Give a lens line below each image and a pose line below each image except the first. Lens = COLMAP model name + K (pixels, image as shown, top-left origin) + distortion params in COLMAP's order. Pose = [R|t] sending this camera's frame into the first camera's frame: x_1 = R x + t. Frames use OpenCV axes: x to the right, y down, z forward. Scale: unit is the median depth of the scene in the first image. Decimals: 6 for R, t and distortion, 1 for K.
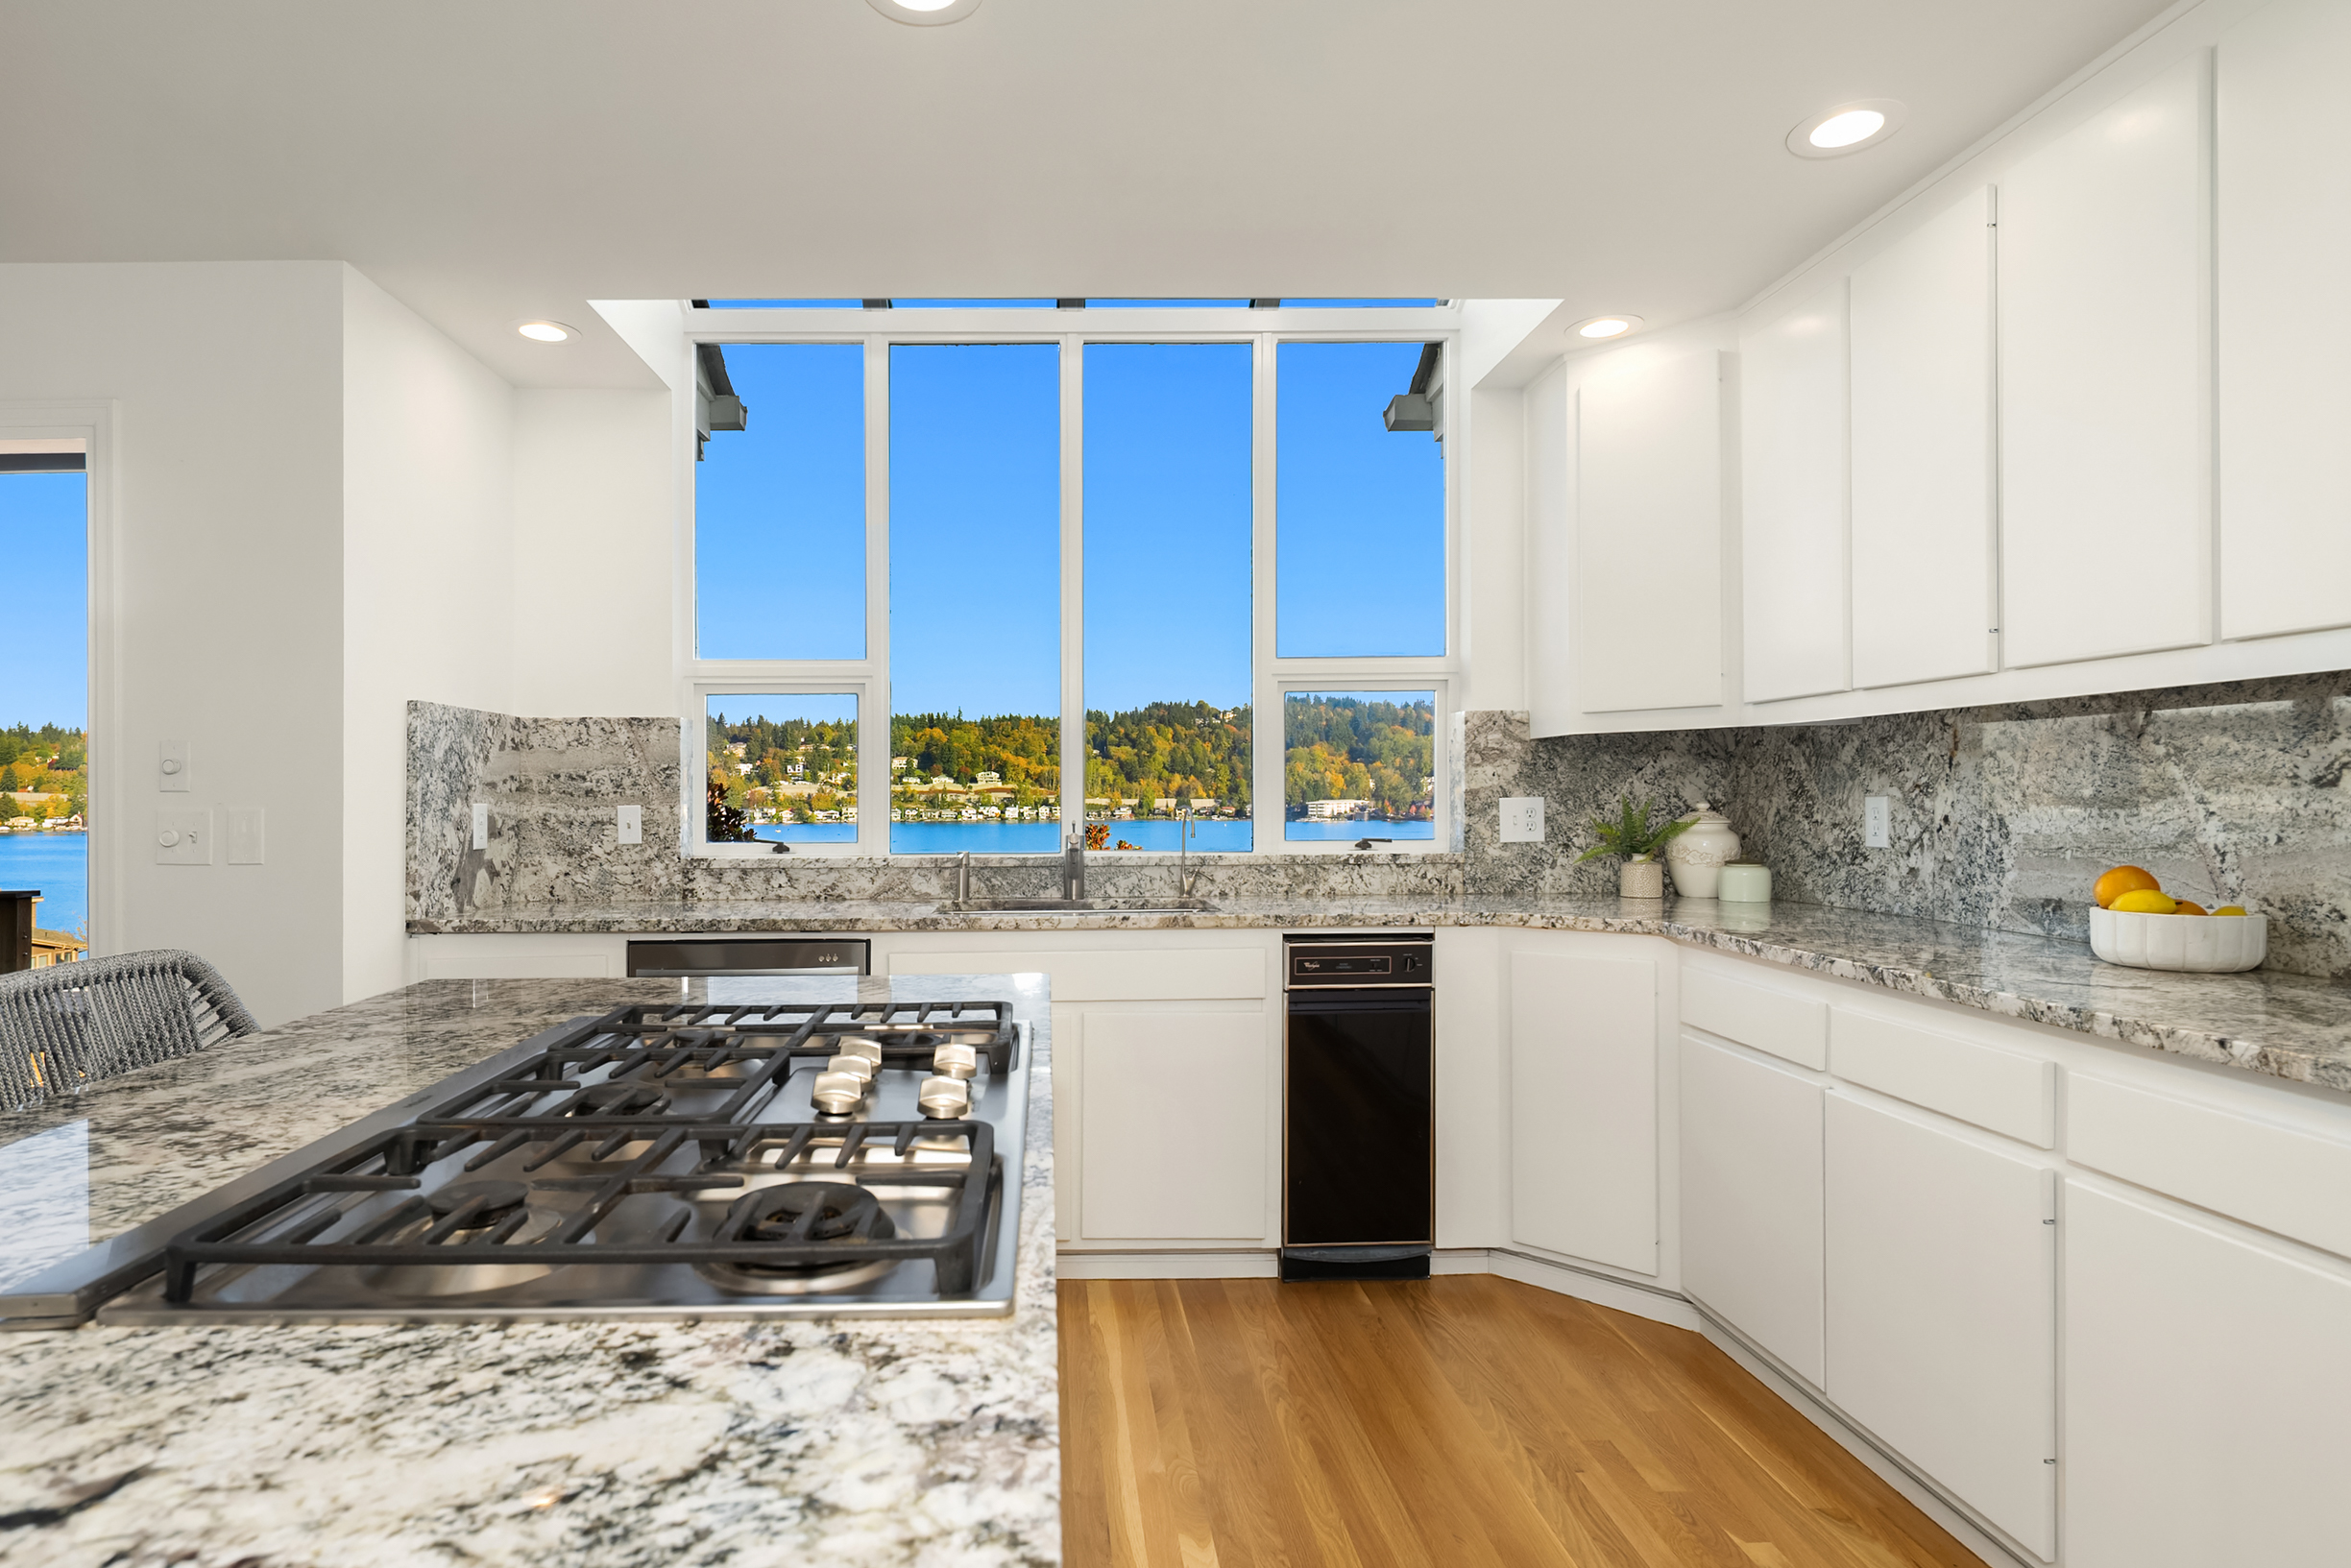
lens RADIAL K [[1269.9, 0, 1094.8], [0, 1269.9, 789.7], [0, 0, 1]] dist [0.003360, 0.001369]
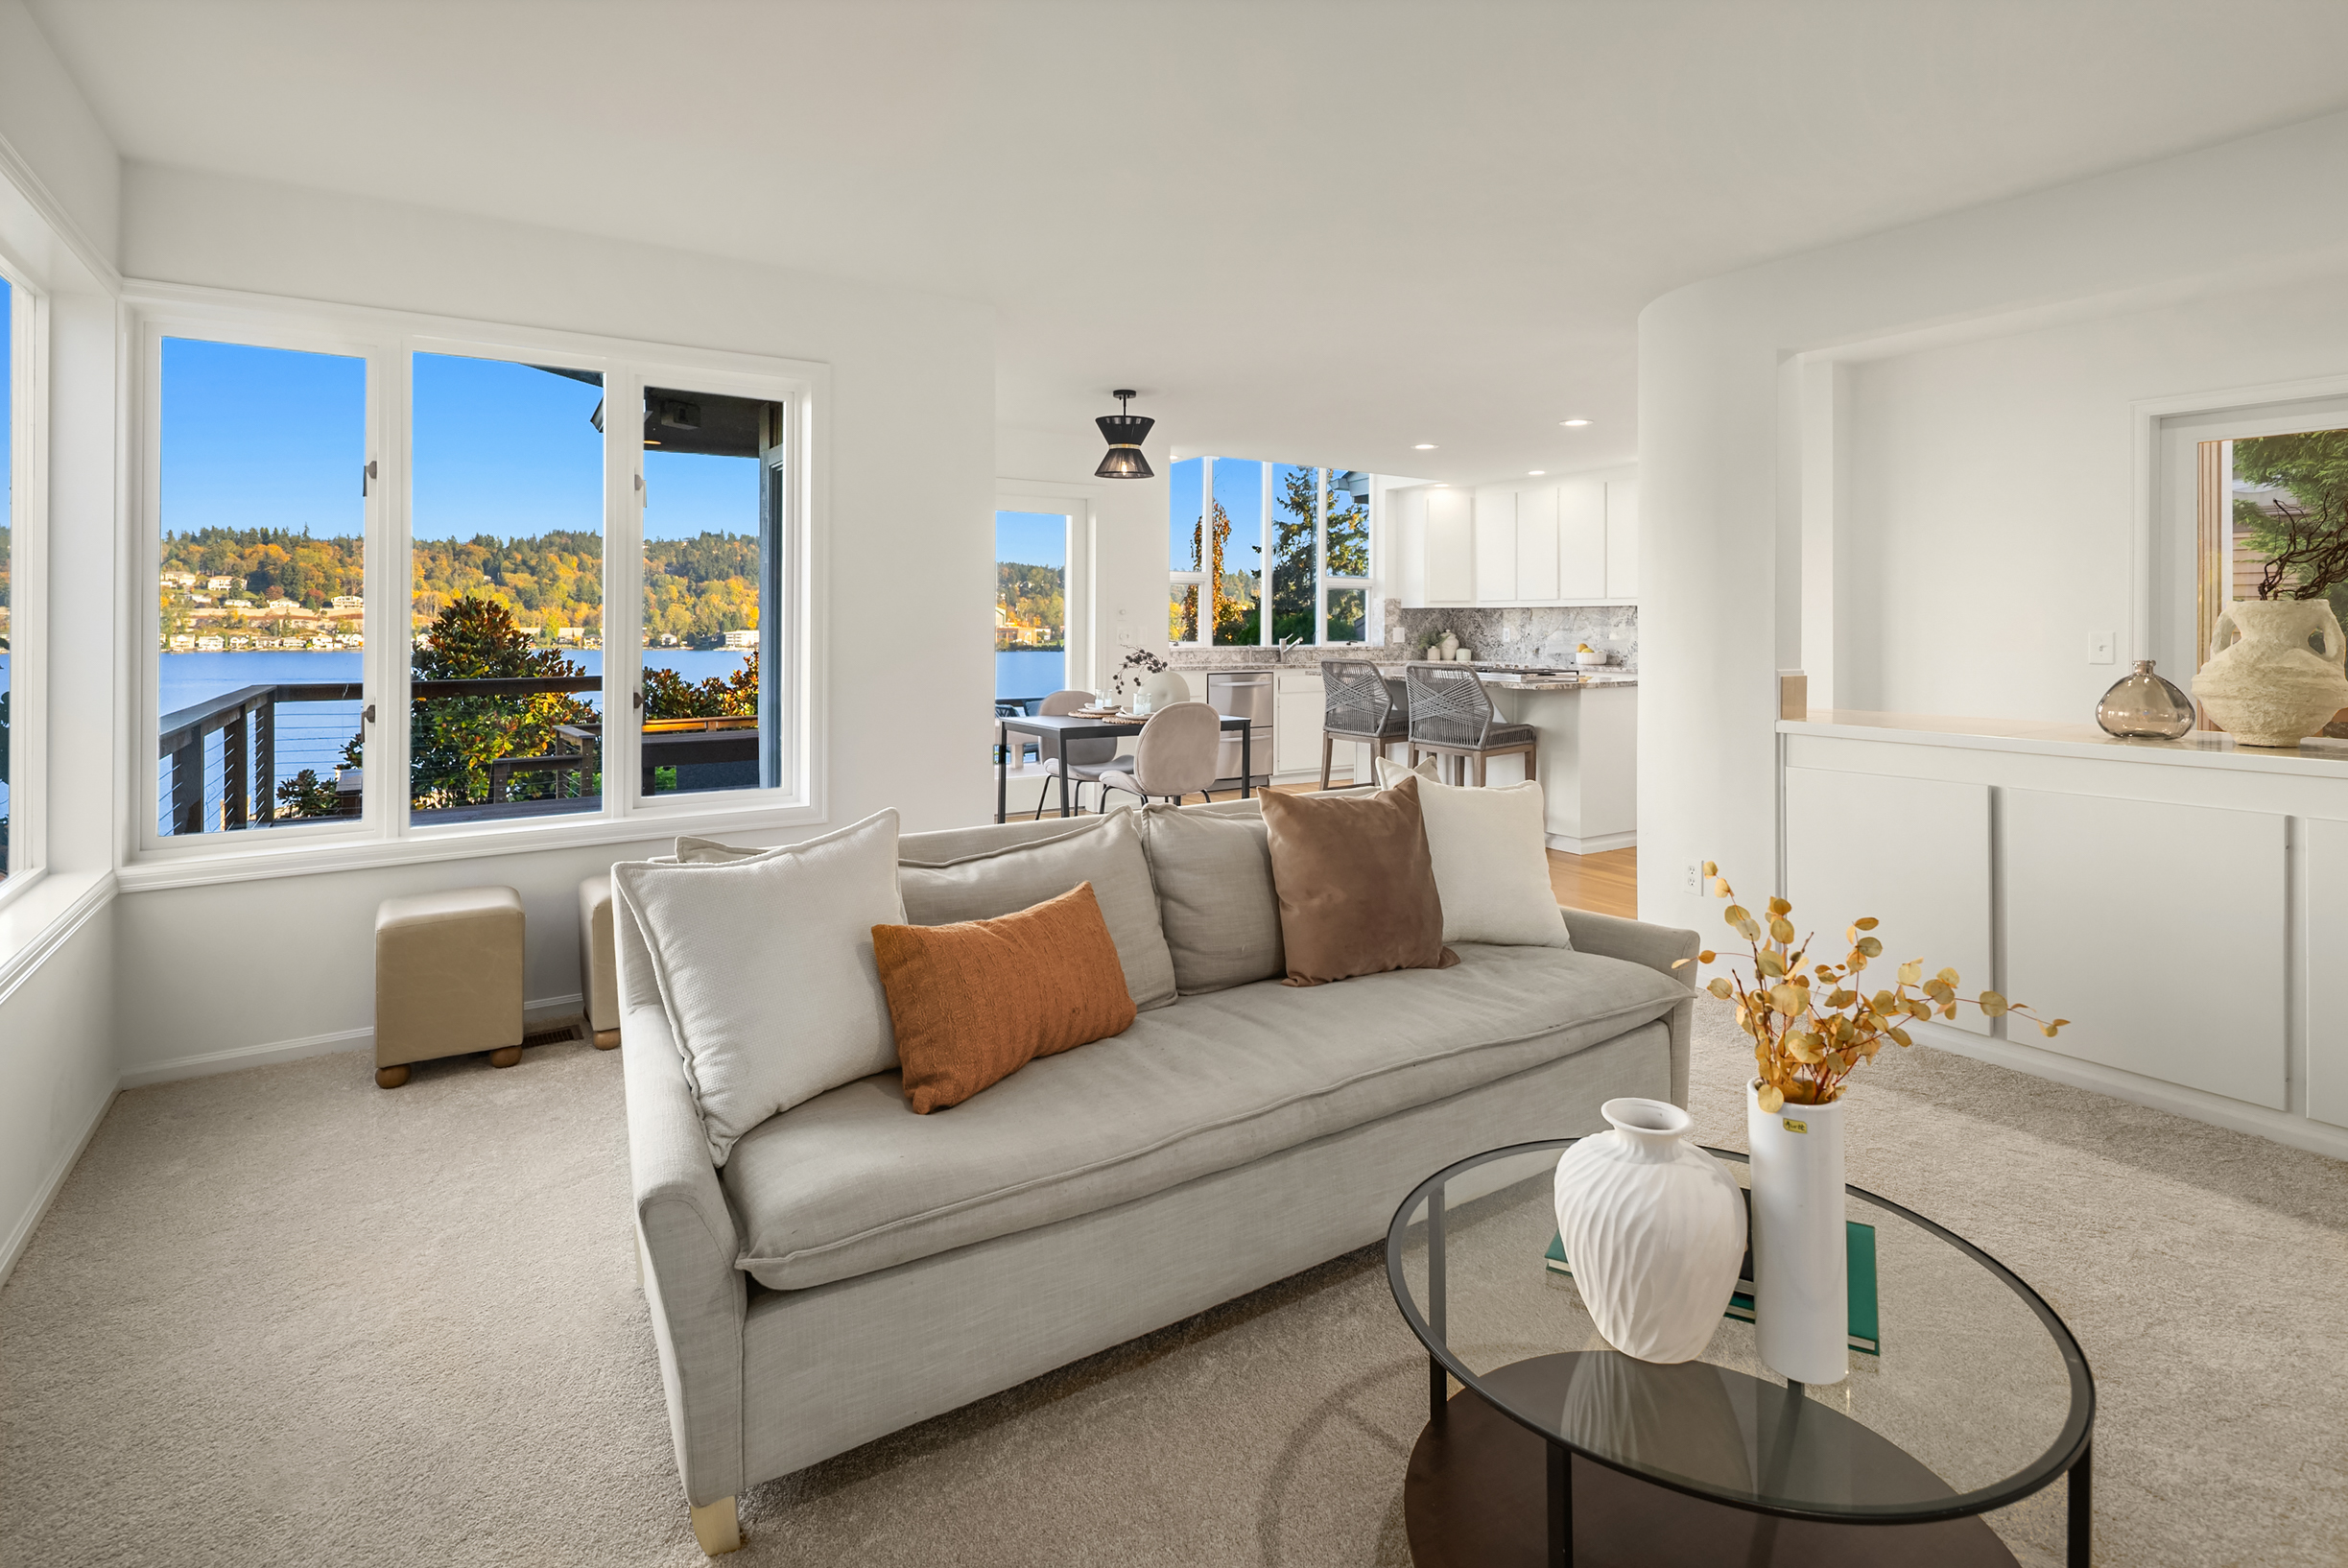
lens RADIAL K [[1172.2, 0, 1178.7], [0, 1172.2, 626.5], [0, 0, 1]] dist [0.002928, -0.000525]
pose [[0.837379, 0.010989, 0.546512, -1.608309], [-0.012926, 0.999916, -0.000300, 0.011450], [-0.546470, -0.006813, 0.837451, -1.032657]]
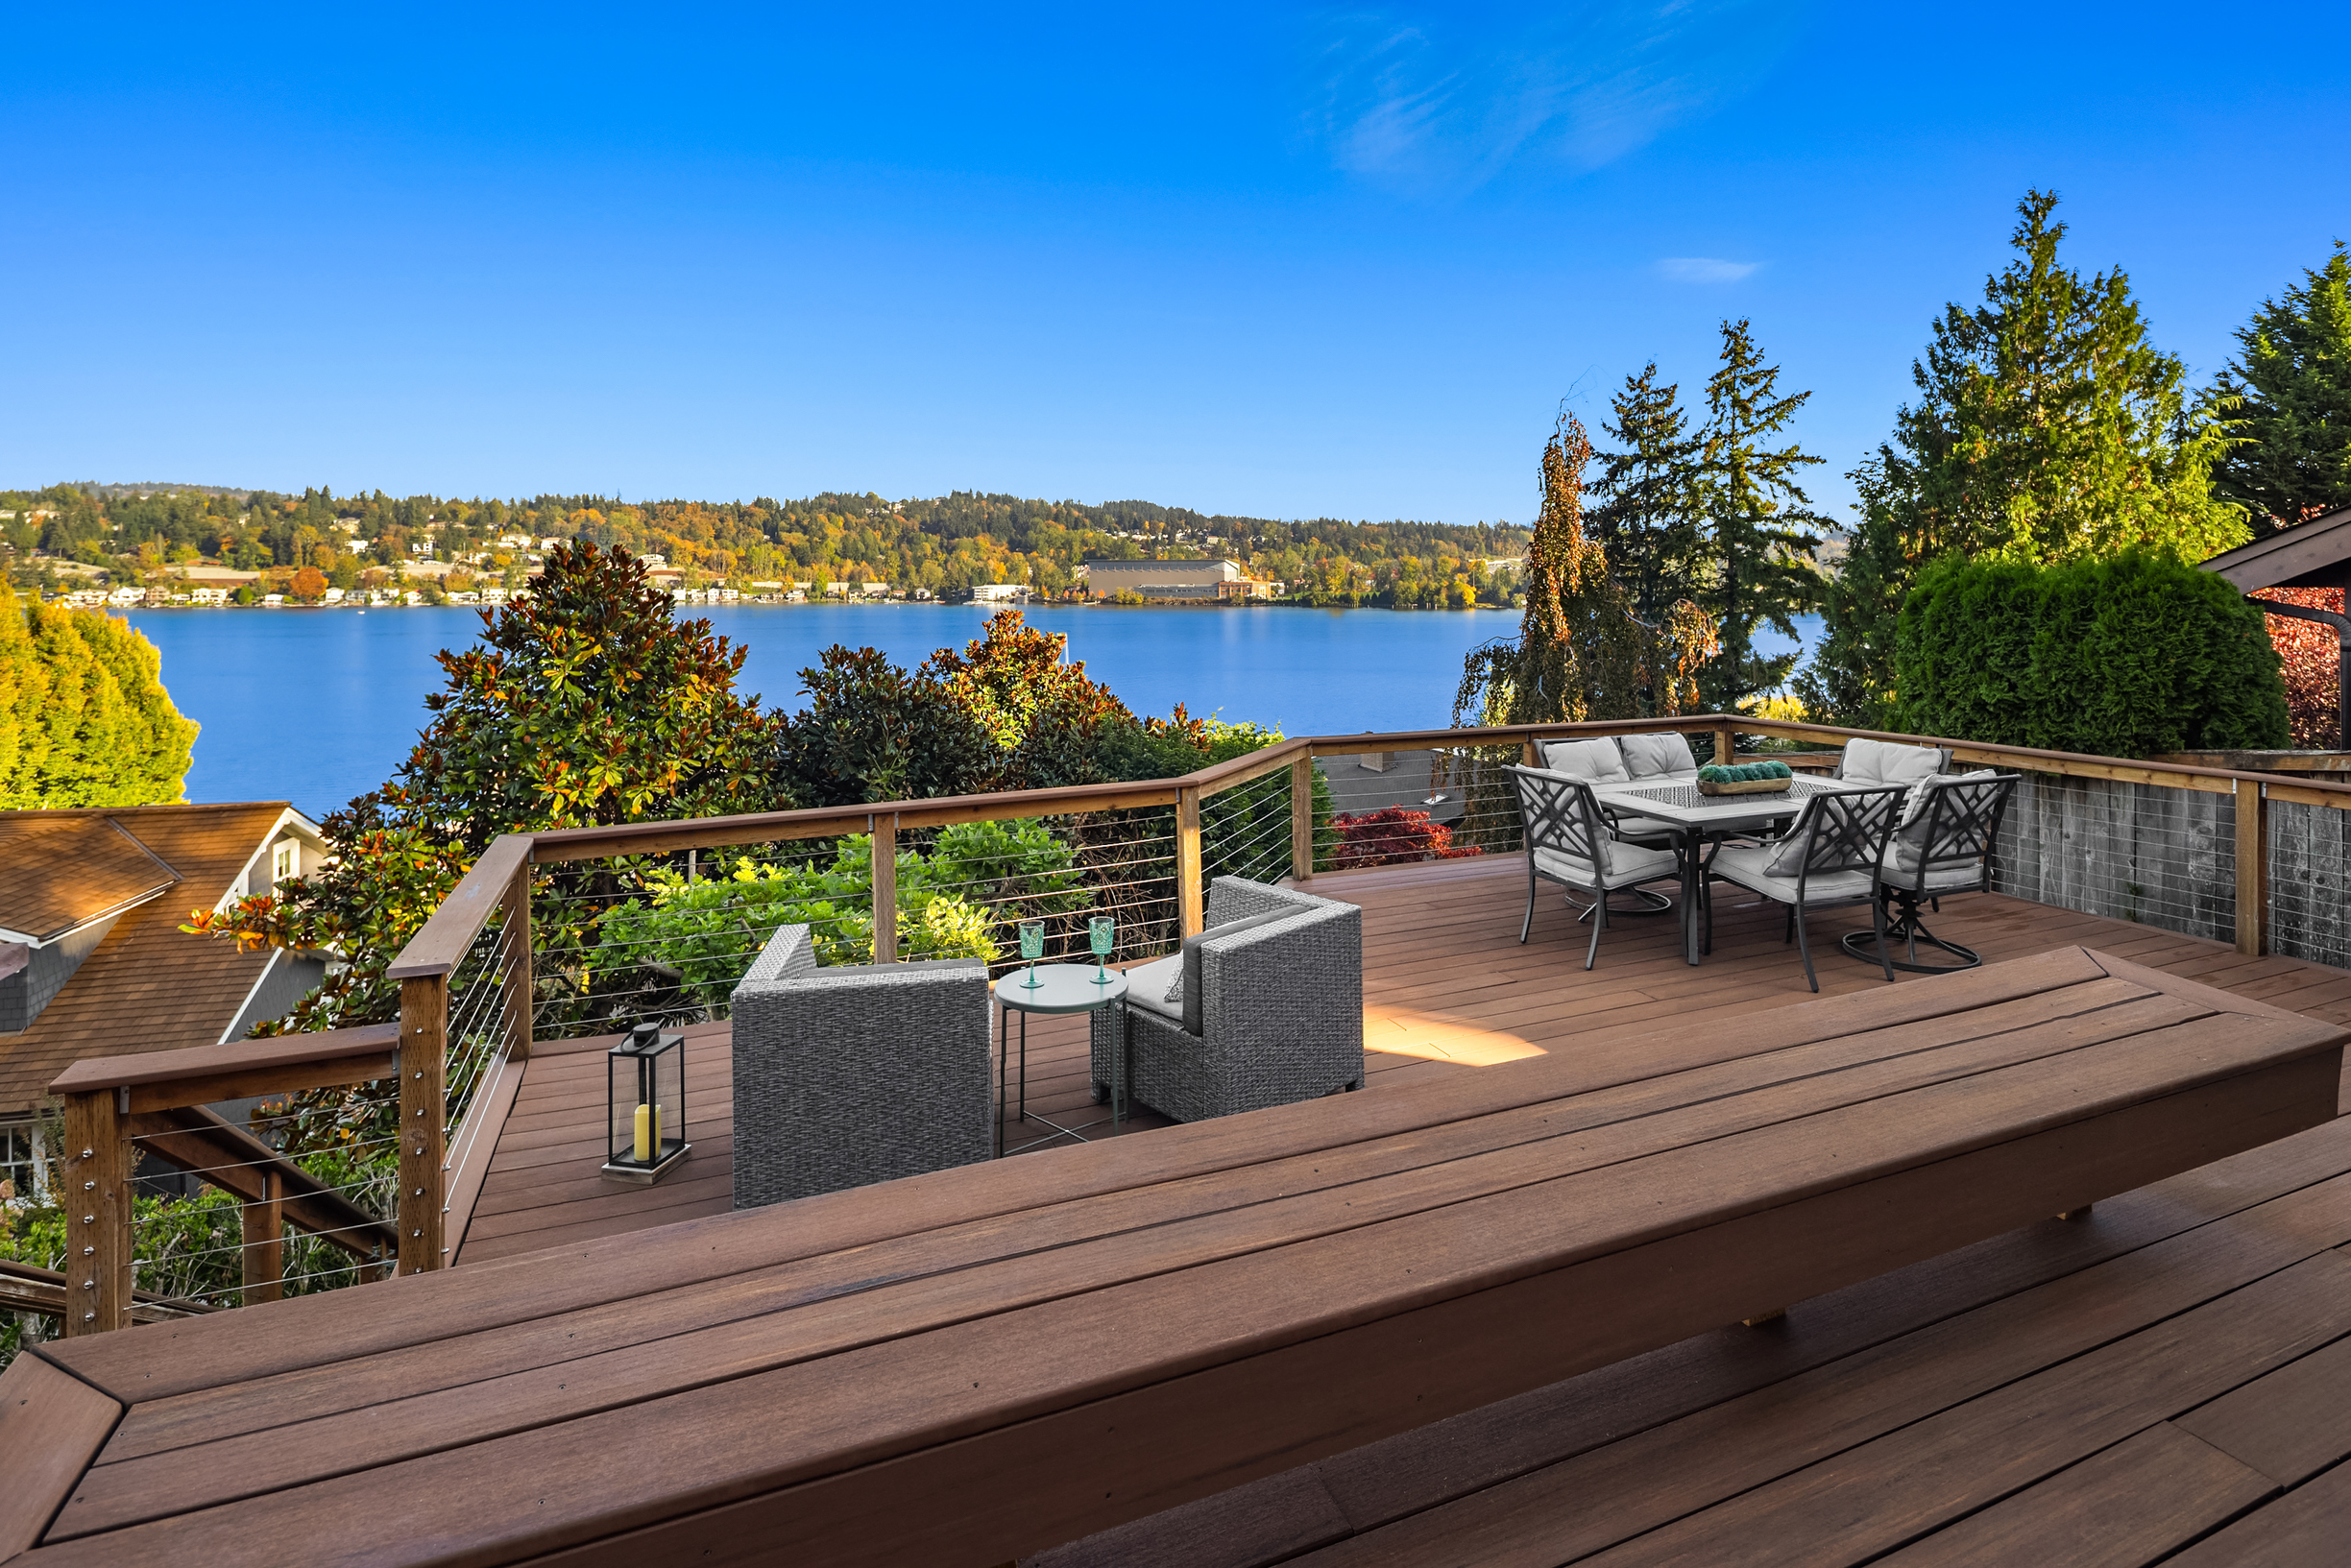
lens RADIAL K [[1105.0, 0, 1166.6], [0, 1105.0, 596.3], [0, 0, 1]] dist [0.011762, -0.007014]
pose [[0.928786, 0.004009, 0.370596, -1.079845], [-0.010802, 0.999809, 0.016257, 0.013989], [-0.370460, -0.019102, 0.928652, 1.119396]]
